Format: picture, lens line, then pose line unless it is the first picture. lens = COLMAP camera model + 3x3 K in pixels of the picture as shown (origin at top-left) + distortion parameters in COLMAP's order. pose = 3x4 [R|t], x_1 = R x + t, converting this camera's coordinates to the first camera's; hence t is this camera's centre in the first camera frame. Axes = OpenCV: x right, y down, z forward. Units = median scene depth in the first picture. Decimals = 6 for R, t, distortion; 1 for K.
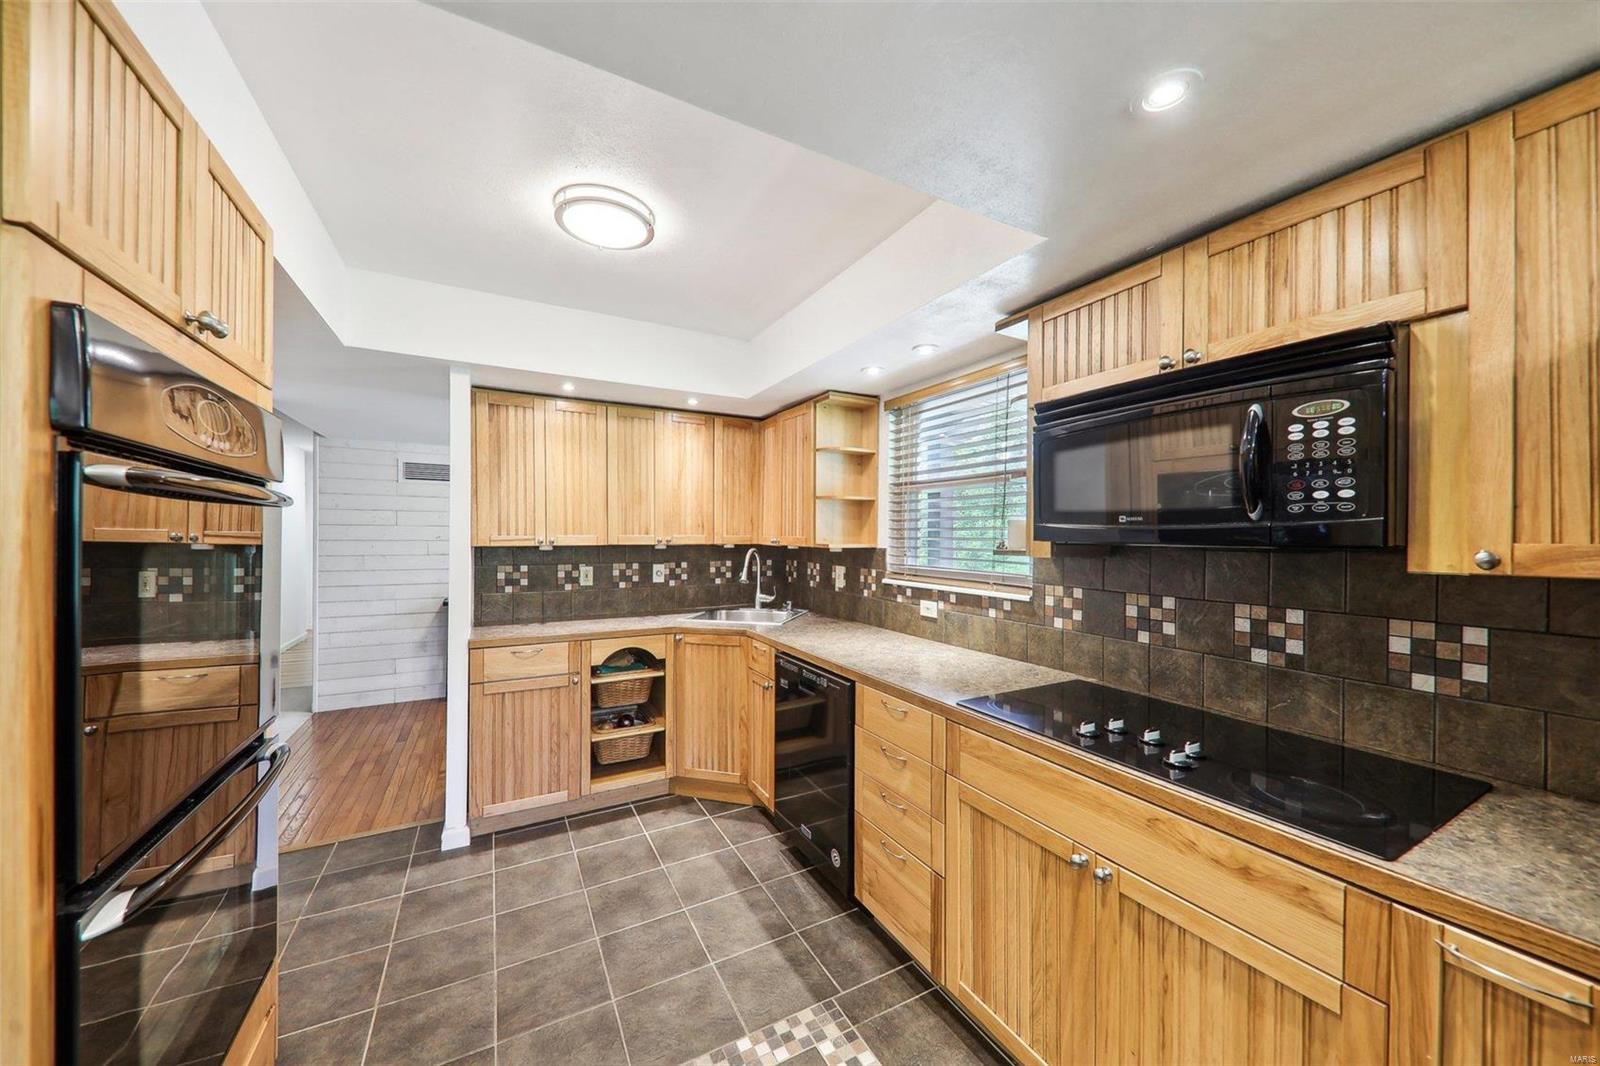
lens RADIAL K [[559.5, 0, 811.8], [0, 559.5, 538.0], [0, 0, 1]] dist [0.006182, -0.001791]
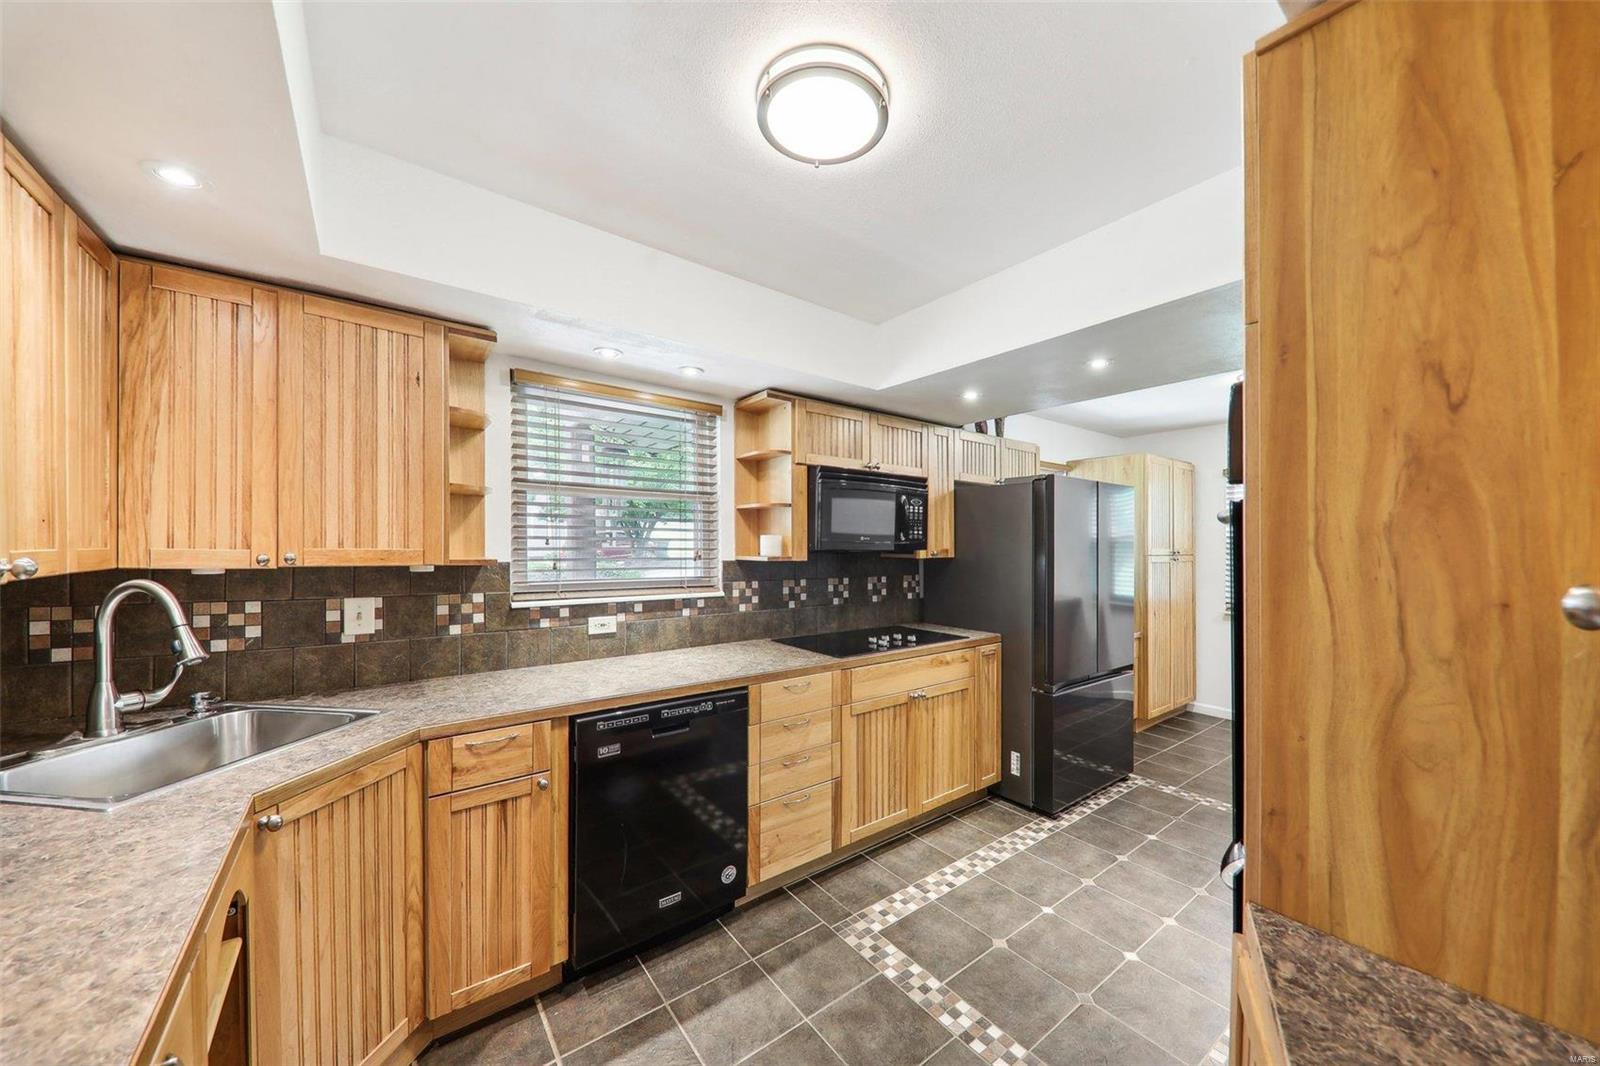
lens RADIAL K [[559.5, 0, 815.4], [0, 559.5, 538.9], [0, 0, 1]] dist [0.006182, -0.001791]
pose [[-0.128683, -0.002222, 0.991683, -0.983720], [-0.004849, 0.999987, 0.001612, -0.024816], [-0.991674, -0.004602, -0.128692, 1.003389]]
